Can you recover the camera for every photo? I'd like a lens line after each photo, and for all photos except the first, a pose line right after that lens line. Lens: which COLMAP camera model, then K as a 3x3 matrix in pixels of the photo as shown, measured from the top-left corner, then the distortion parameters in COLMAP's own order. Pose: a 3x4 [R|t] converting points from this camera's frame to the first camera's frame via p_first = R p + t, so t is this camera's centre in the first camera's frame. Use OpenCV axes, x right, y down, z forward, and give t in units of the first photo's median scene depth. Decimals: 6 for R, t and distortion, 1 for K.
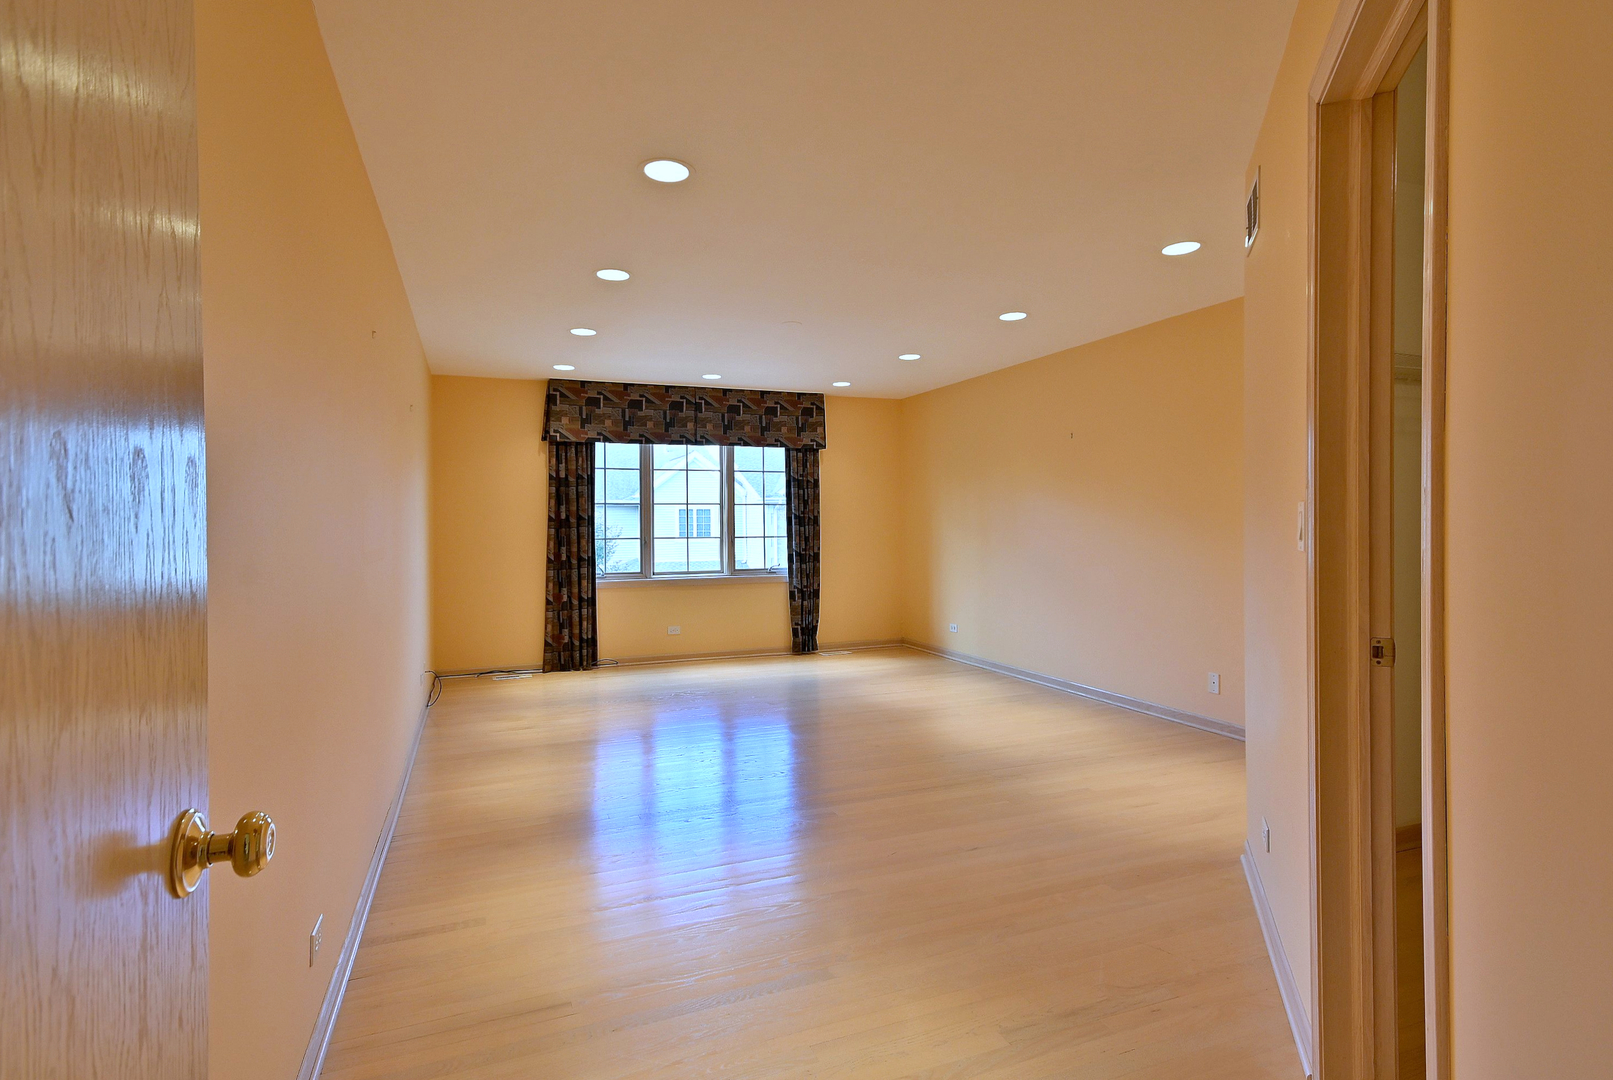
lens RADIAL K [[714.4, 0, 809.7], [0, 714.4, 526.4], [0, 0, 1]] dist [0.010657, -0.005360]
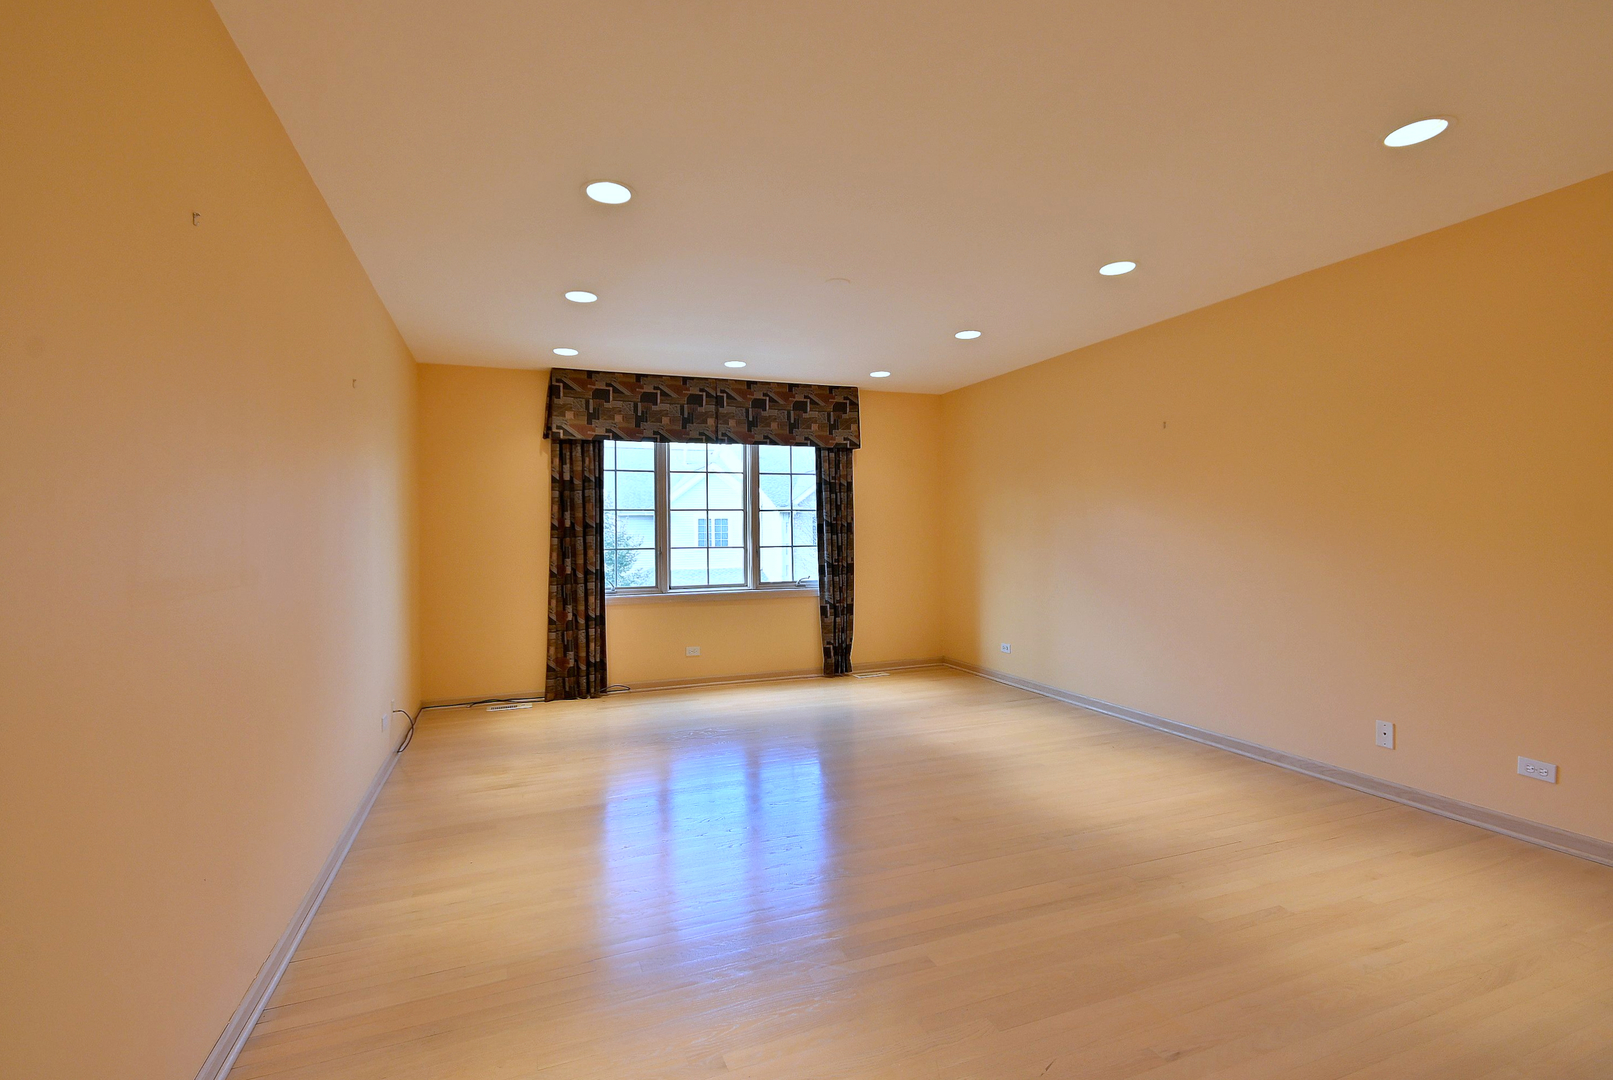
lens RADIAL K [[714.4, 0, 809.7], [0, 714.4, 526.4], [0, 0, 1]] dist [0.010657, -0.005360]
pose [[0.999640, -0.004127, -0.026511, -0.020593], [0.003808, 0.999920, -0.012068, 0.000600], [0.026559, 0.011963, 0.999576, 0.114382]]
